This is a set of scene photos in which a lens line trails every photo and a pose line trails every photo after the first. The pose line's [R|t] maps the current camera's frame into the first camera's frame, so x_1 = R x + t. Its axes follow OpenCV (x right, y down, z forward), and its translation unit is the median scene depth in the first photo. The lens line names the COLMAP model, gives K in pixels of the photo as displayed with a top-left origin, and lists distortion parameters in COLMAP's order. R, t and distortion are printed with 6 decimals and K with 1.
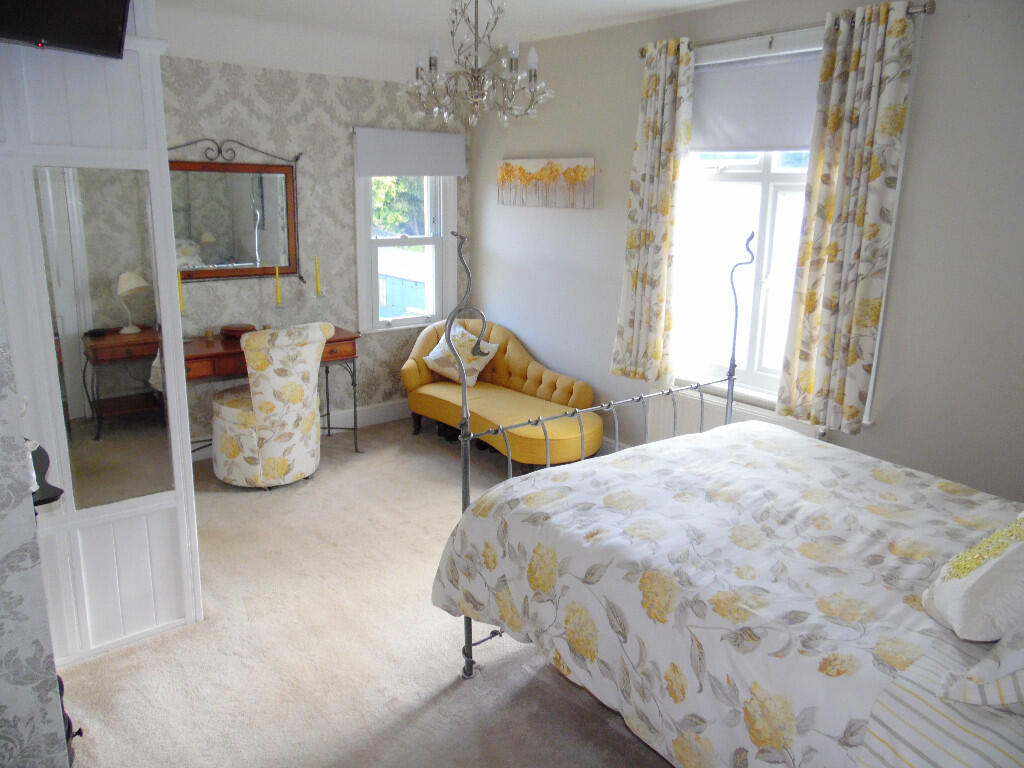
lens RADIAL K [[770.0, 0, 516.7], [0, 770.0, 381.5], [0, 0, 1]] dist [-0.030464, 0.061312]
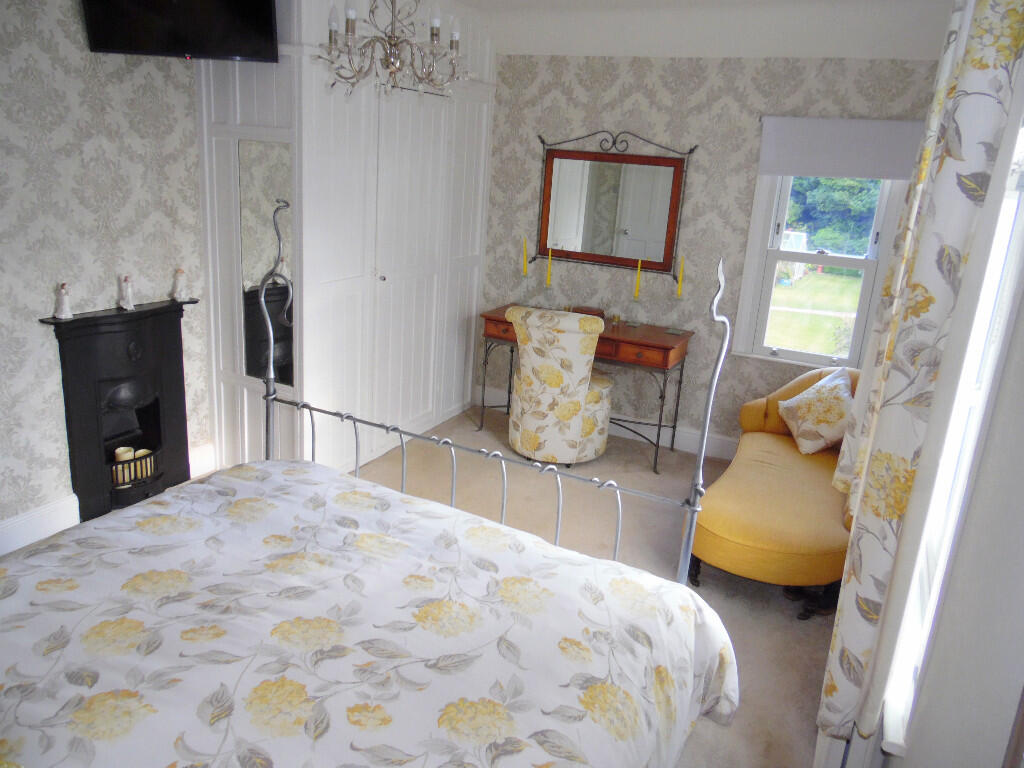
lens RADIAL K [[770.0, 0, 511.9], [0, 770.0, 383.1], [0, 0, 1]] dist [-0.030464, 0.061312]
pose [[0.406914, 0.264145, -0.874442, 0.569518], [-0.282065, 0.946832, 0.154755, -0.116517], [0.868827, 0.183678, 0.459785, 0.473662]]
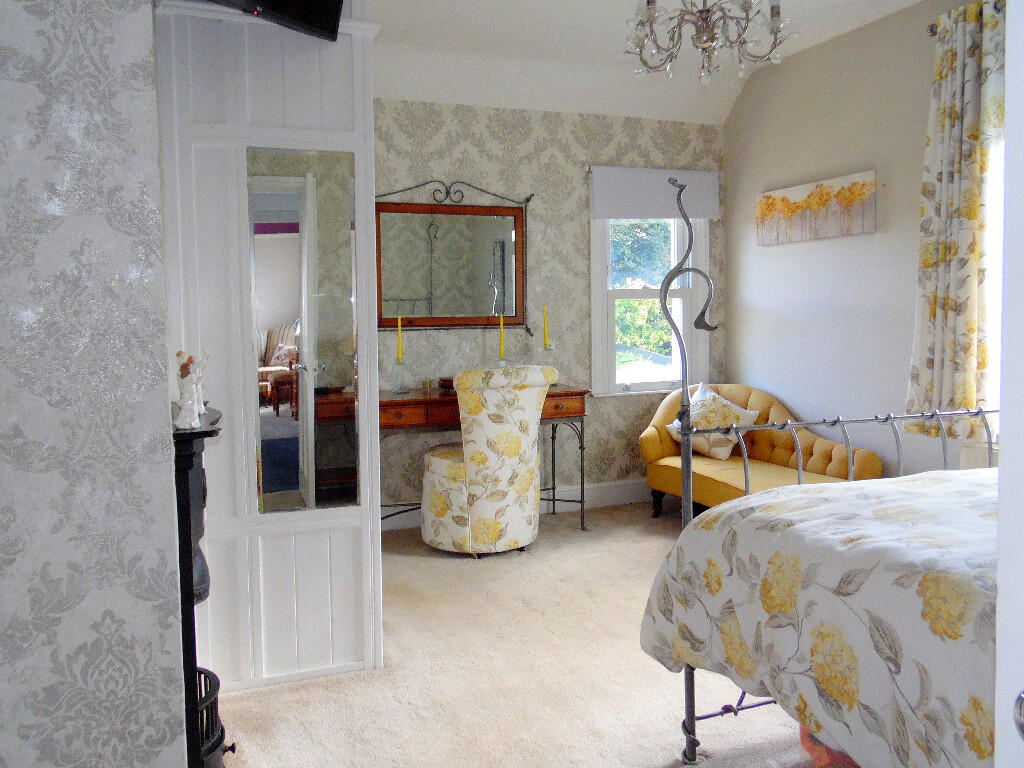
lens RADIAL K [[879.6, 0, 515.6], [0, 879.6, 381.6], [0, 0, 1]] dist [-0.044052, 0.083458]
pose [[0.949437, -0.010436, -0.313785, 0.029988], [-0.042825, 0.985801, -0.162364, 0.103936], [0.311024, 0.167592, 0.935509, 0.054104]]
